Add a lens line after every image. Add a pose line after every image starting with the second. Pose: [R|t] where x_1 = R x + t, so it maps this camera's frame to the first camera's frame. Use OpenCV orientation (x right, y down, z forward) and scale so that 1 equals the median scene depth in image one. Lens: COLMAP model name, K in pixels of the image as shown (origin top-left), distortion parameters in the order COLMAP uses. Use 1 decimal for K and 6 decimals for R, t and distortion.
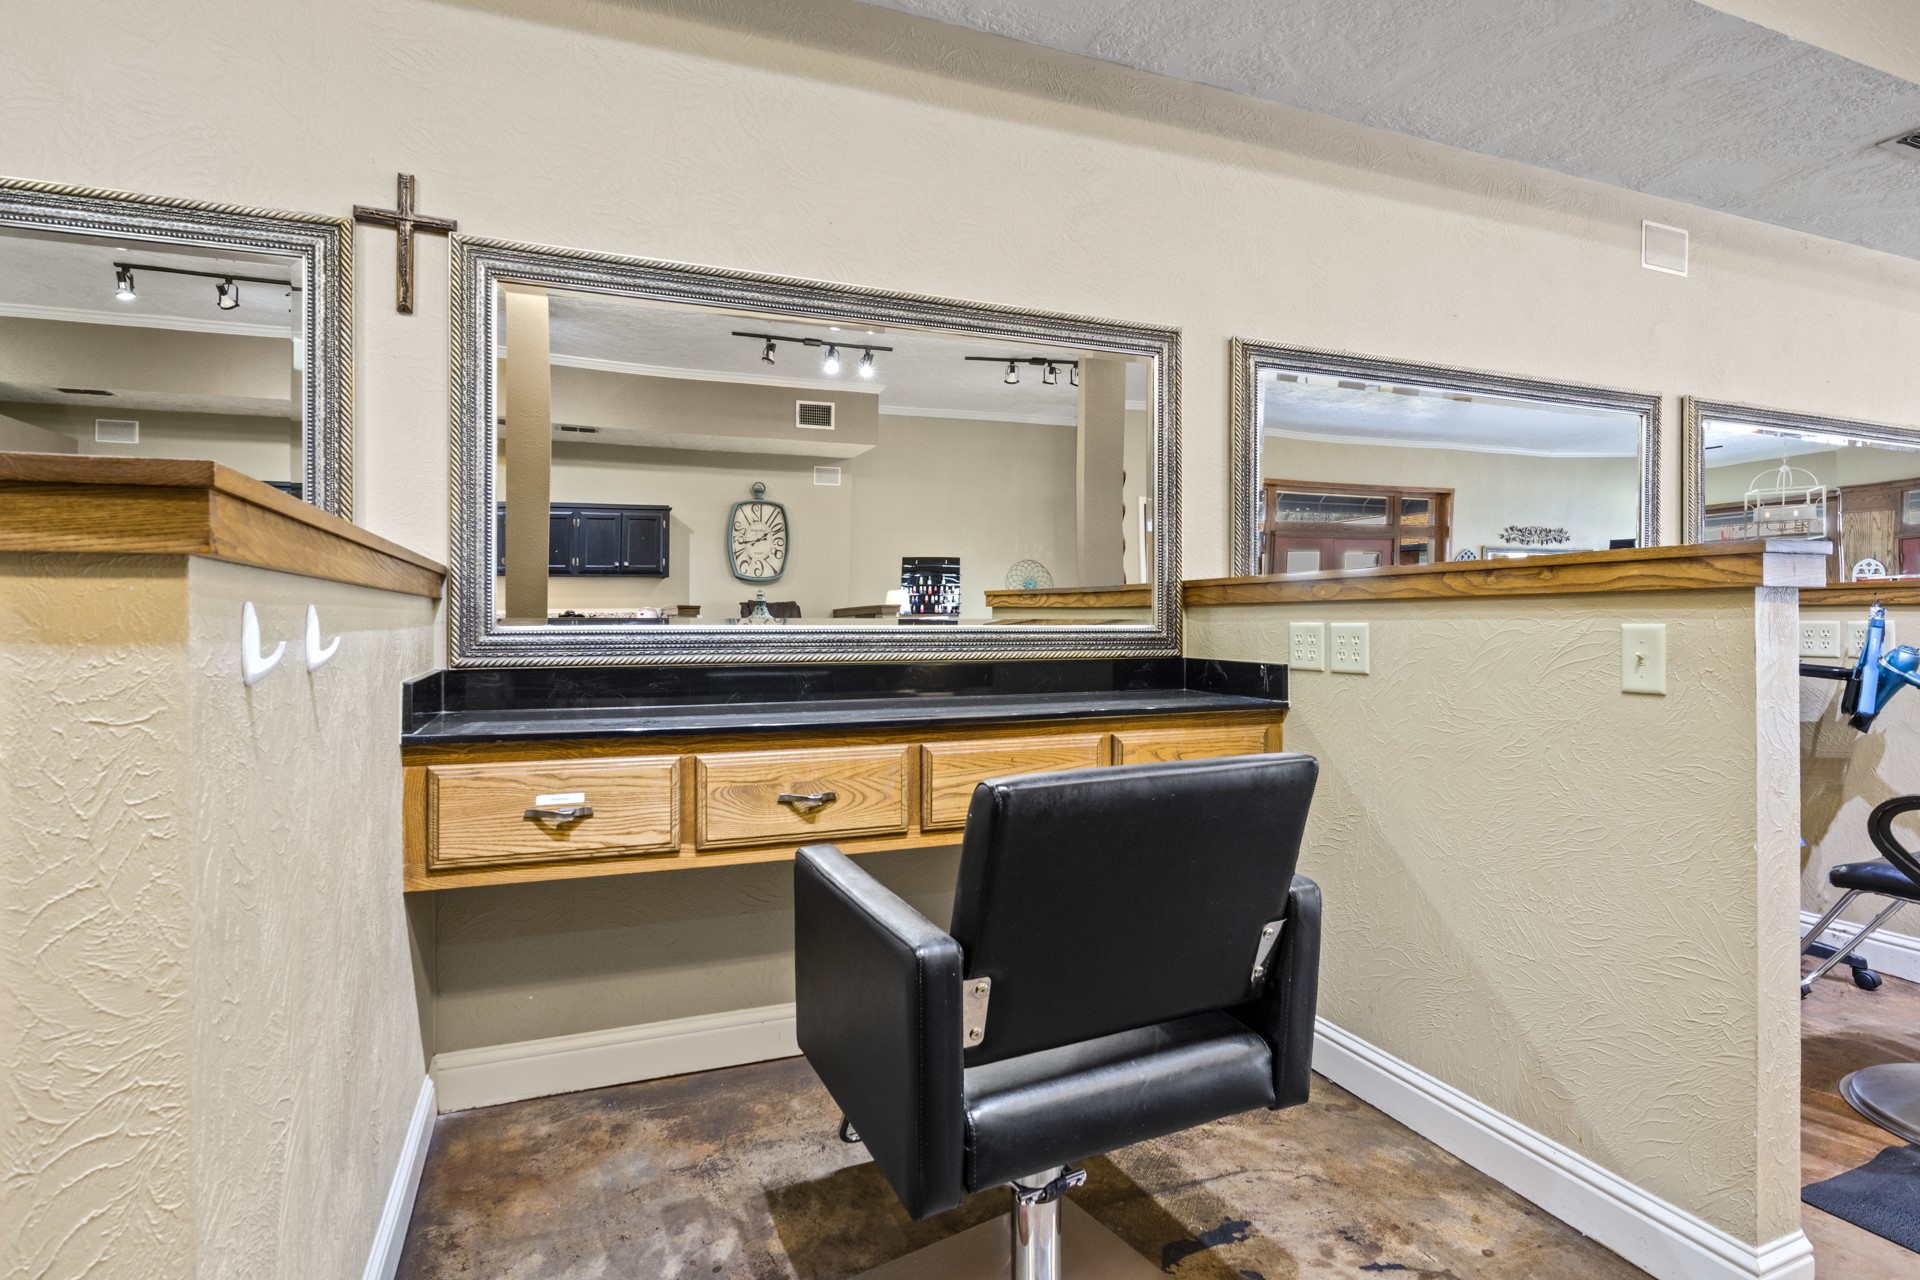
lens RADIAL K [[959.9, 0, 928.9], [0, 959.9, 635.1], [0, 0, 1]] dist [-0.005168, -0.003297]
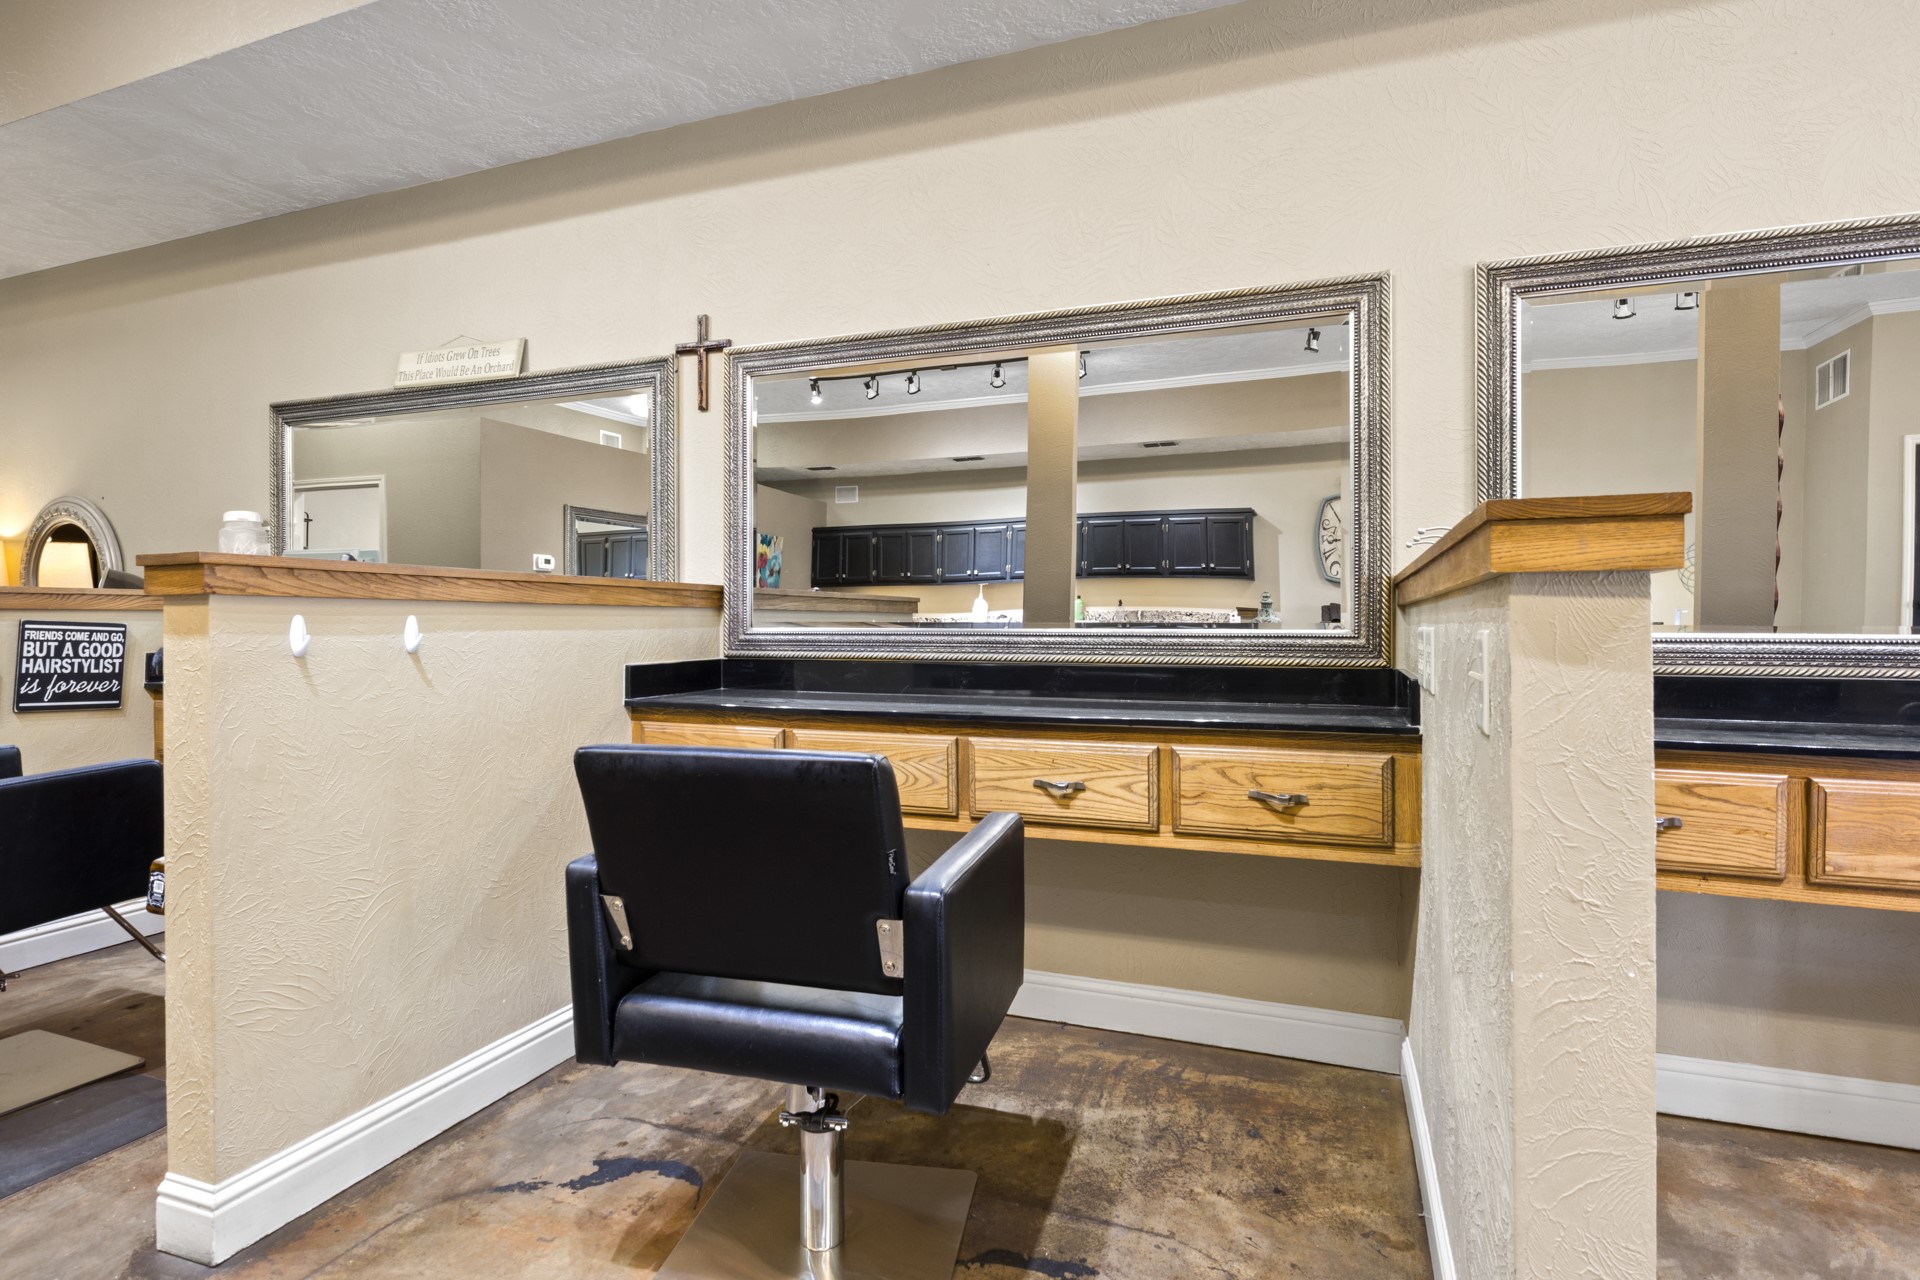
lens RADIAL K [[959.9, 0, 988.3], [0, 959.9, 637.6], [0, 0, 1]] dist [-0.005168, -0.003297]
pose [[0.749402, 0.011546, -0.662015, 0.724648], [-0.009689, 0.999932, 0.006472, -0.007141], [0.662044, 0.001564, 0.749463, 0.194935]]
